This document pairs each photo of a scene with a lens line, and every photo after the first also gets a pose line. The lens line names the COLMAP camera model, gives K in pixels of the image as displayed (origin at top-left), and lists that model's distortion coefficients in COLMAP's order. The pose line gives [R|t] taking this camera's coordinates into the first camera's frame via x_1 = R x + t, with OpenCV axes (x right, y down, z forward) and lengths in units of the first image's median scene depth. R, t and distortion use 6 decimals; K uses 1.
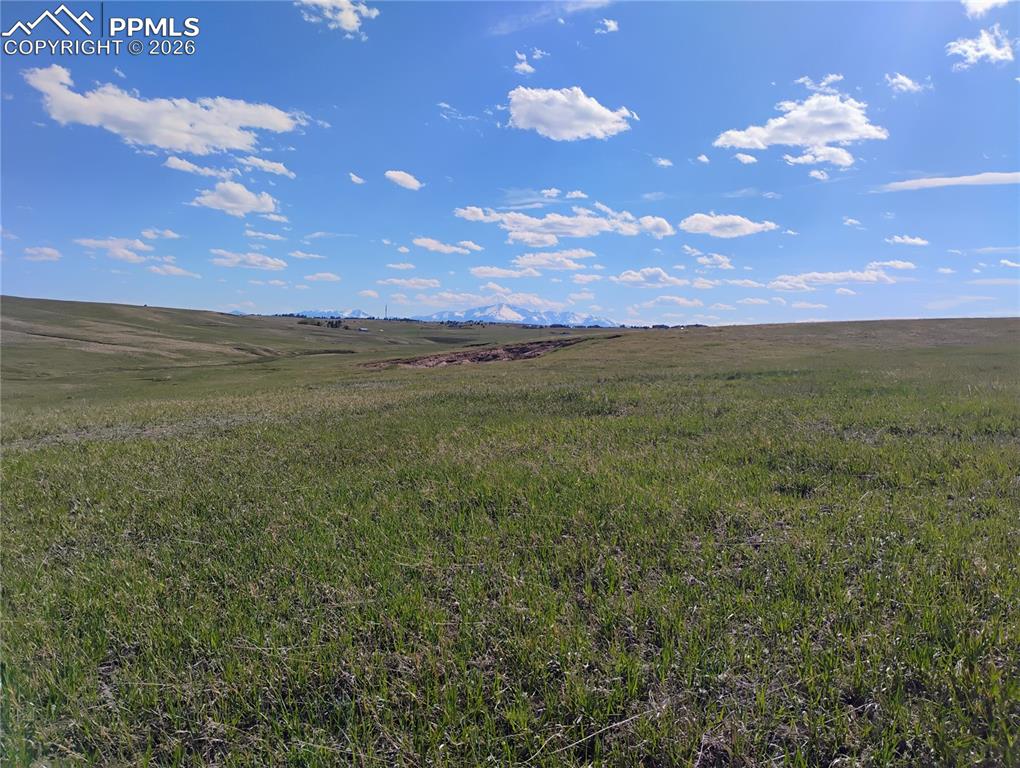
lens RADIAL K [[842.3, 0, 512.6], [0, 842.3, 389.4], [0, 0, 1]] dist [0.049168, -0.068772]
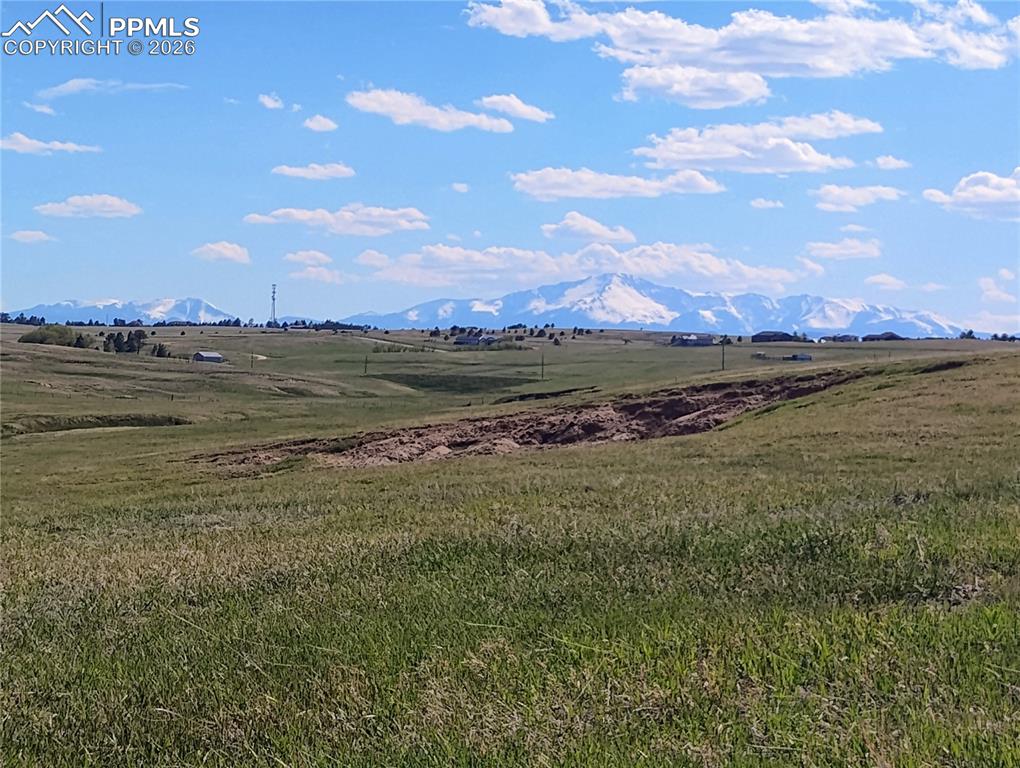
lens RADIAL K [[842.3, 0, 533.0], [0, 842.3, 408.6], [0, 0, 1]] dist [0.049168, -0.068772]
pose [[0.998423, -0.009724, -0.055295, -0.024773], [0.010187, 0.999915, 0.008094, -0.051058], [0.055212, -0.008645, 0.998437, 0.662369]]
